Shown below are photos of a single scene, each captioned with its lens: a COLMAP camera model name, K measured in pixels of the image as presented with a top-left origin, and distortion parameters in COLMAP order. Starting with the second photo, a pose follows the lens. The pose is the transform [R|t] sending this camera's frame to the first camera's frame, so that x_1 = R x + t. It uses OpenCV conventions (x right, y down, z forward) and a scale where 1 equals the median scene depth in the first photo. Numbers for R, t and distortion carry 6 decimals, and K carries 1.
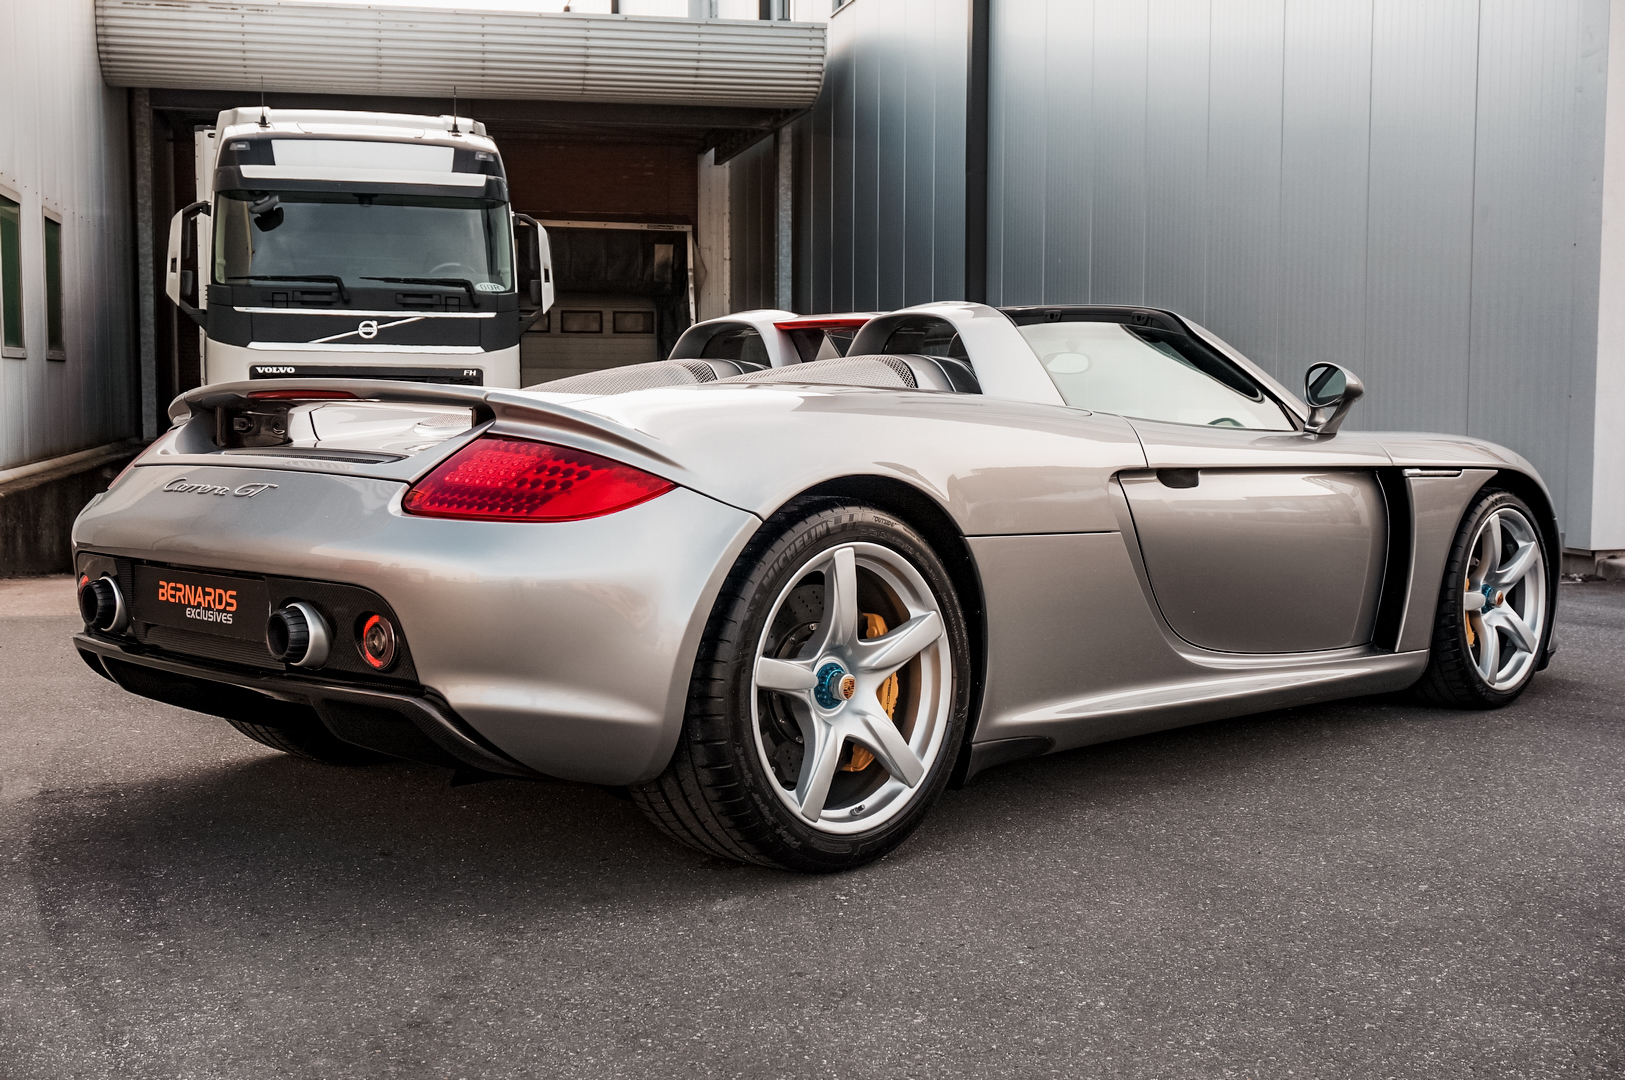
lens RADIAL K [[2065.9, 0, 812.5], [0, 2065.9, 540.0], [0, 0, 1]] dist [0.025437, 0.002555]
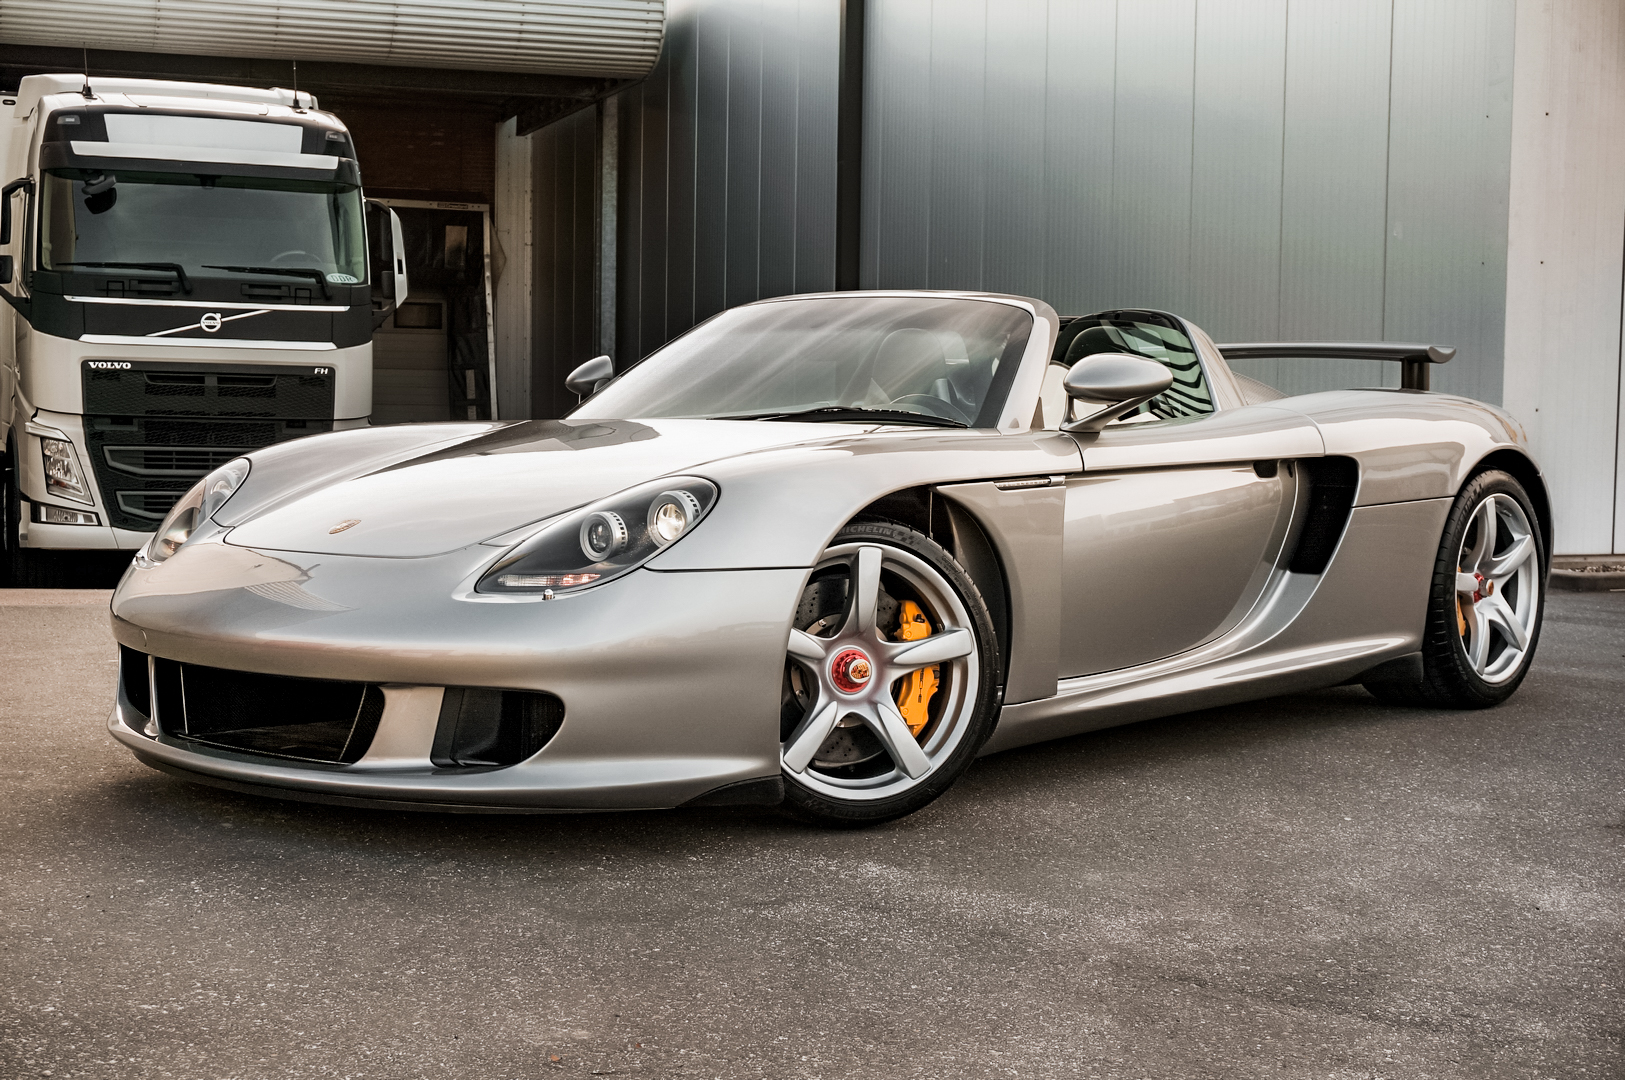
lens RADIAL K [[2632.2, 0, 812.5], [0, 2632.2, 540.0], [0, 0, 1]] dist [0.029176, 0.038574]
pose [[0.994344, 0.007178, 0.105962, -0.071960], [-0.005010, 0.999773, -0.020707, 0.017522], [-0.106087, 0.020059, 0.994155, -0.188269]]
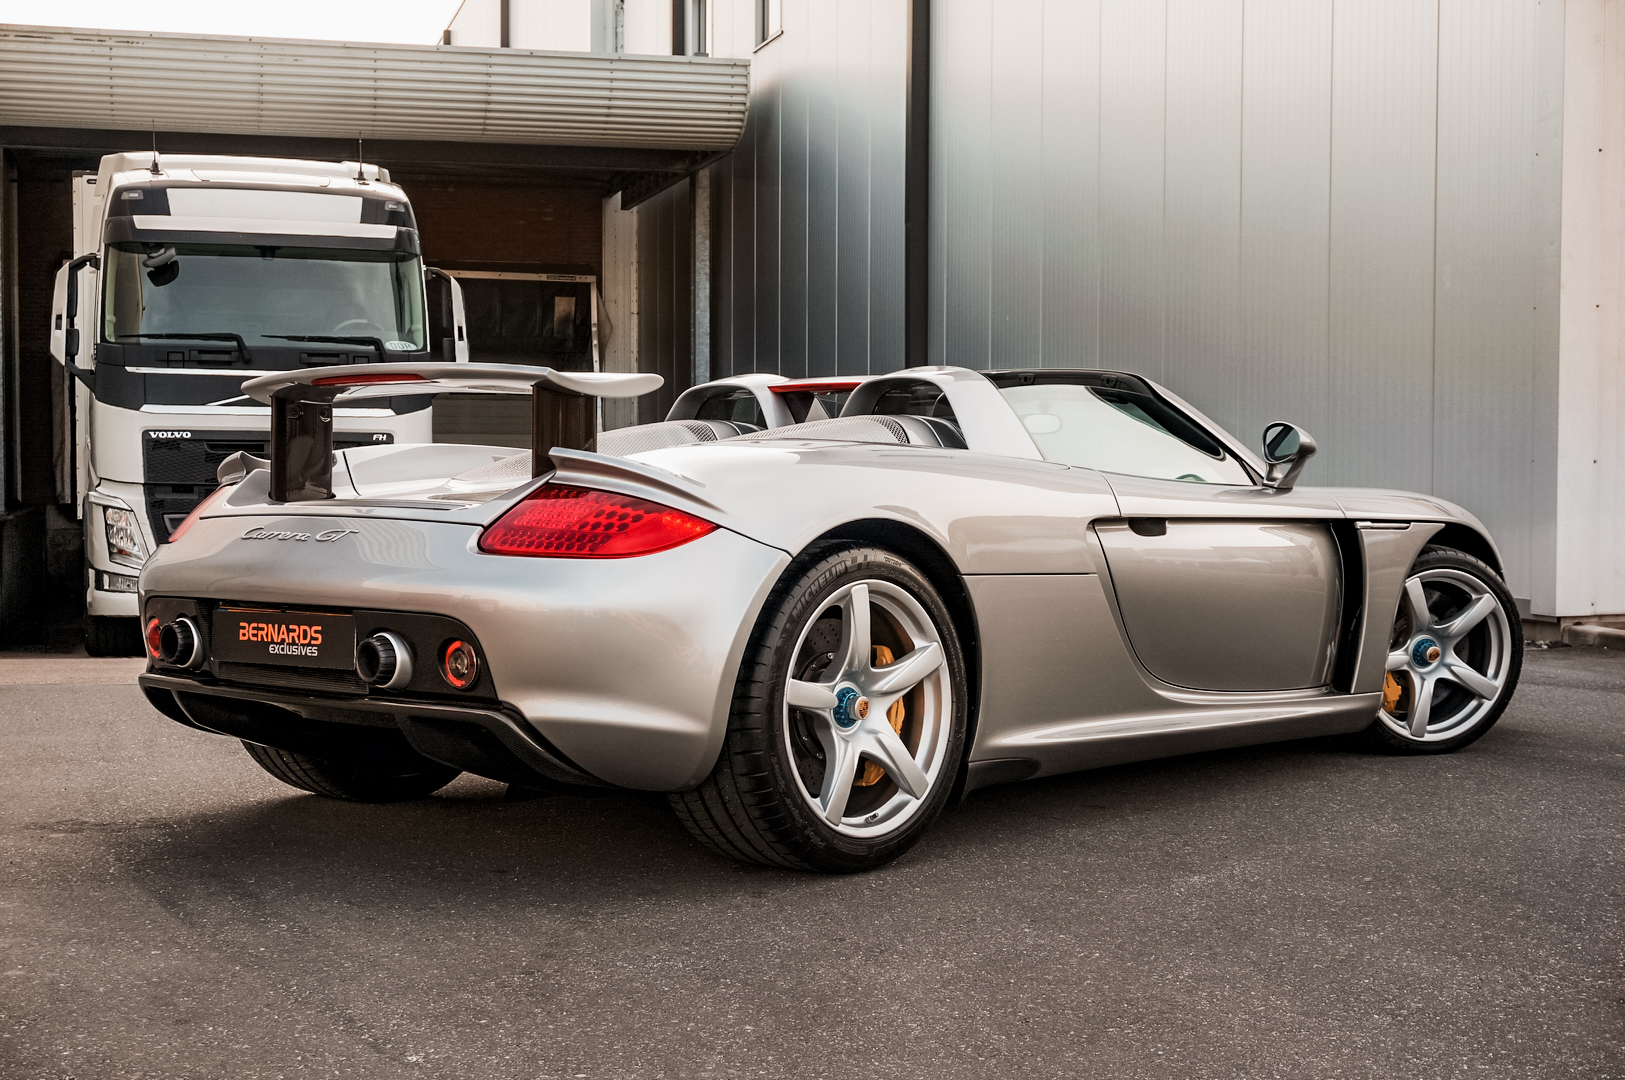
lens RADIAL K [[2400.8, 0, 812.5], [0, 2400.8, 540.0], [0, 0, 1]] dist [-0.000656, 0.082195]
pose [[0.999026, -0.002070, 0.044075, -0.018712], [0.003805, 0.999220, -0.039304, 0.008471], [-0.043959, 0.039434, 0.998255, -0.085314]]
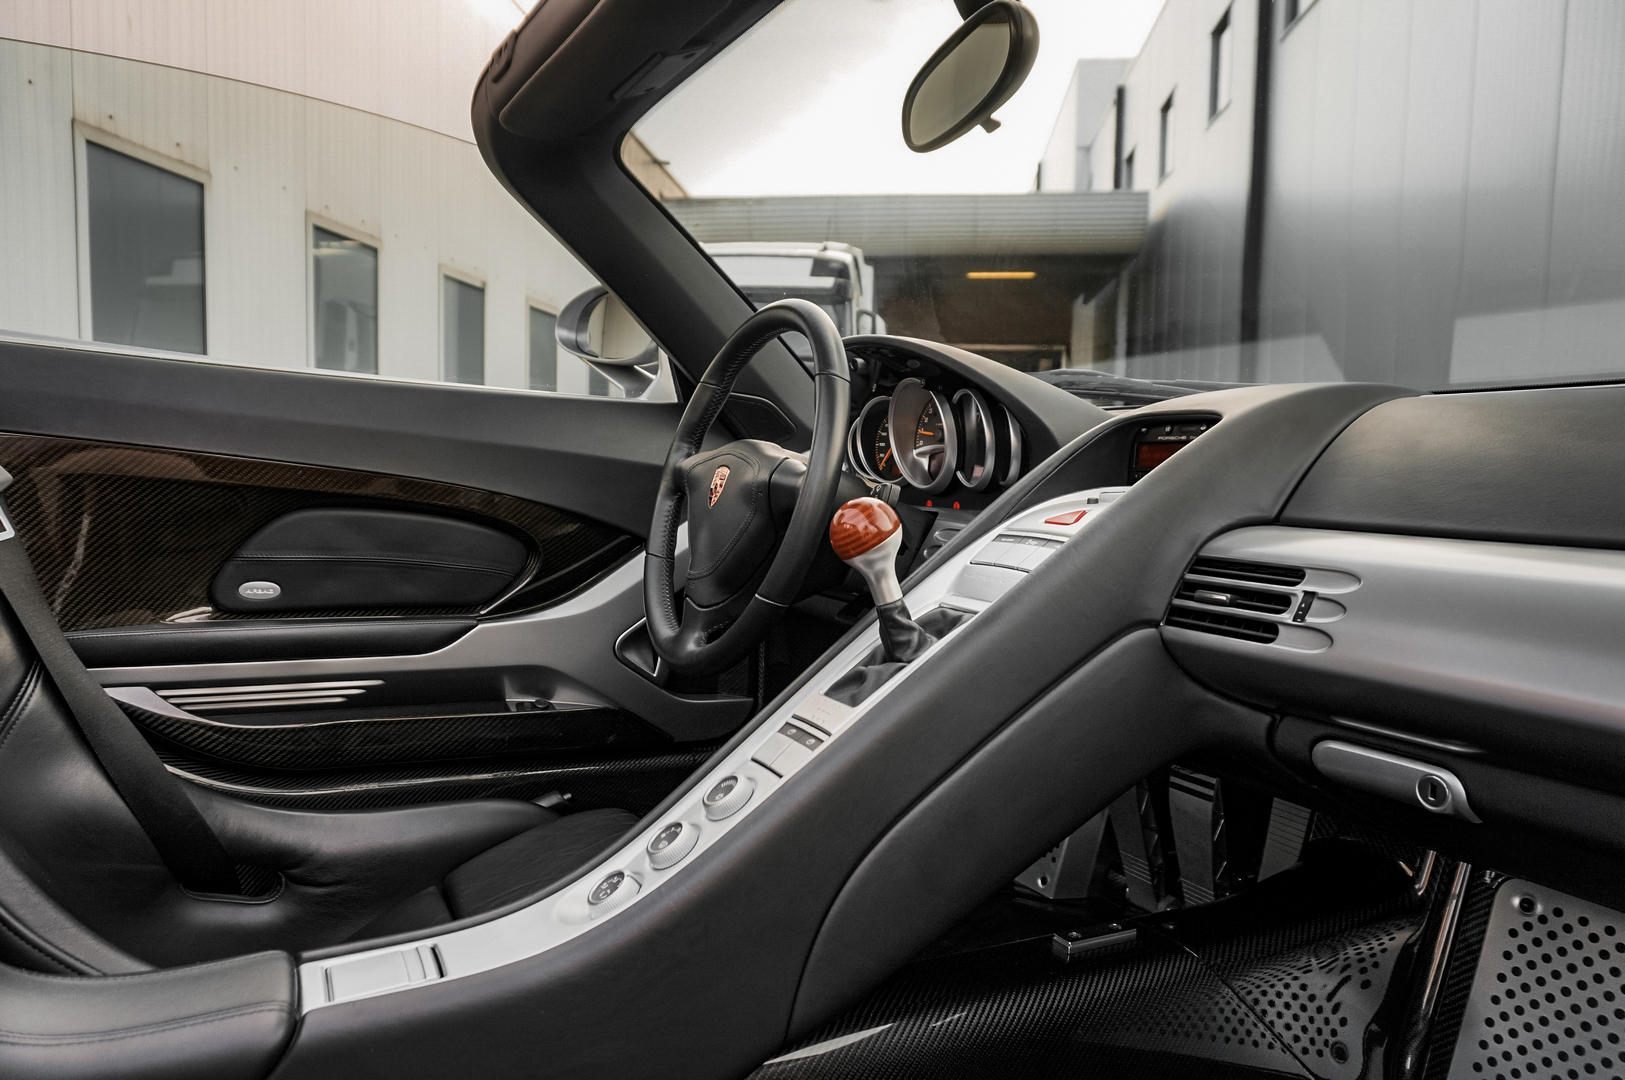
lens RADIAL K [[1093.6, 0, 812.5], [0, 1093.6, 540.0], [0, 0, 1]] dist [-0.002761, -0.000630]
pose [[0.943491, 0.034421, -0.329605, 0.062708], [-0.035910, 0.999354, 0.001574, -0.011957], [0.329446, 0.010351, 0.944118, 0.351465]]
